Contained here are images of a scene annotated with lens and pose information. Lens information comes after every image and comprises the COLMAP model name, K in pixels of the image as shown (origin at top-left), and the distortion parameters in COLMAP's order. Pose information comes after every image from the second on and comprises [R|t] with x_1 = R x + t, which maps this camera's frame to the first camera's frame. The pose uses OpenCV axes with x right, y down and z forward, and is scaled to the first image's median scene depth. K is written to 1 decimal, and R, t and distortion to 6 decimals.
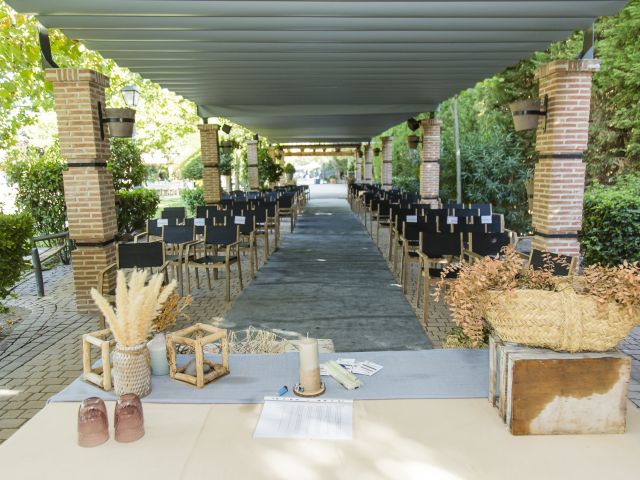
lens RADIAL K [[507.9, 0, 320.0], [0, 507.9, 240.0], [0, 0, 1]] dist [0.015090, 0.010359]
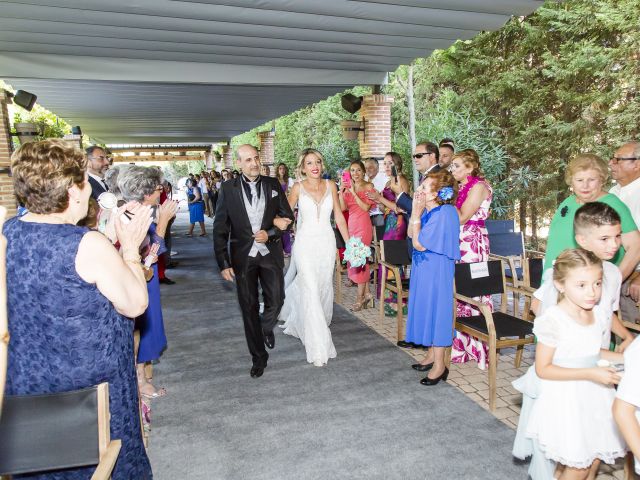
lens RADIAL K [[463.1, 0, 295.3], [0, 463.1, 239.4], [0, 0, 1]] dist [0.003499, -0.000019]
pose [[0.942657, -0.068024, 0.326758, -0.088624], [0.069680, 0.997547, 0.006647, -0.062111], [-0.326408, 0.016503, 0.945085, 0.466969]]
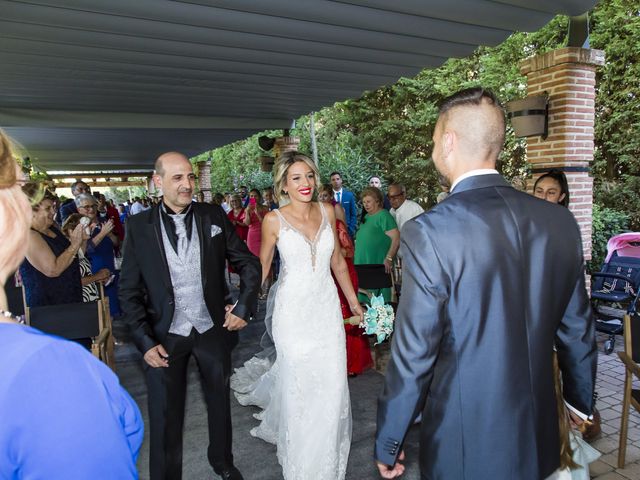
lens RADIAL K [[484.6, 0, 320.0], [0, 484.6, 240.0], [0, 0, 1]] dist [0.006362, 0.003275]
pose [[0.881025, -0.072178, 0.467532, -0.120440], [0.098400, 0.994636, -0.031874, -0.035810], [-0.462724, 0.074087, 0.883401, 0.271106]]
